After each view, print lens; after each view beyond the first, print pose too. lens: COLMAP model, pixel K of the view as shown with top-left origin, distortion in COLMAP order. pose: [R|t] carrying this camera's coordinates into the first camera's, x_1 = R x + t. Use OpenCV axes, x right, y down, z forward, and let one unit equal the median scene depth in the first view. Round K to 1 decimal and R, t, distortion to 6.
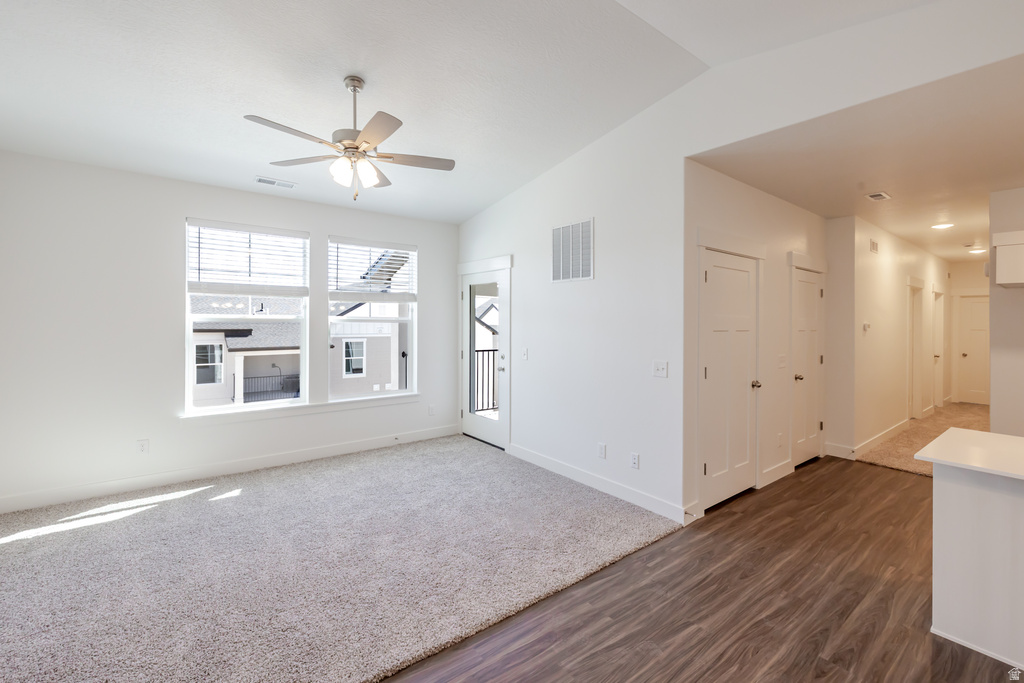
lens RADIAL K [[445.1, 0, 507.9], [0, 445.1, 318.5], [0, 0, 1]] dist [0.007545, -0.000455]
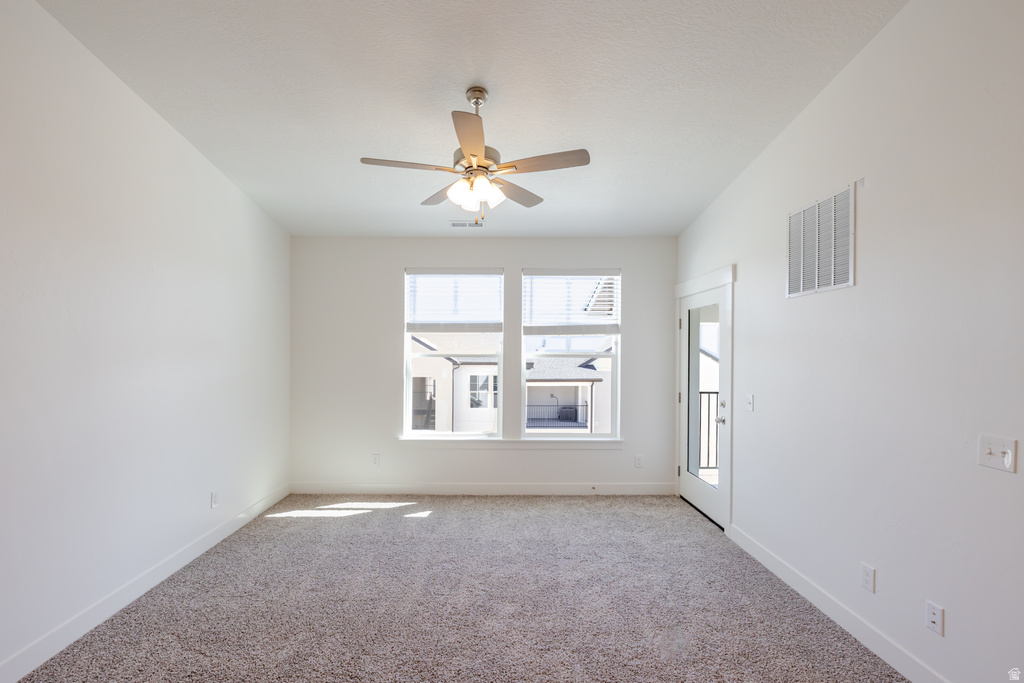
lens RADIAL K [[445.1, 0, 495.3], [0, 445.1, 354.6], [0, 0, 1]] dist [0.007545, -0.000455]
pose [[0.787547, -0.004925, -0.616234, 0.180351], [0.008456, 0.999960, 0.002814, -0.001549], [0.616196, -0.007427, 0.787558, 0.226110]]
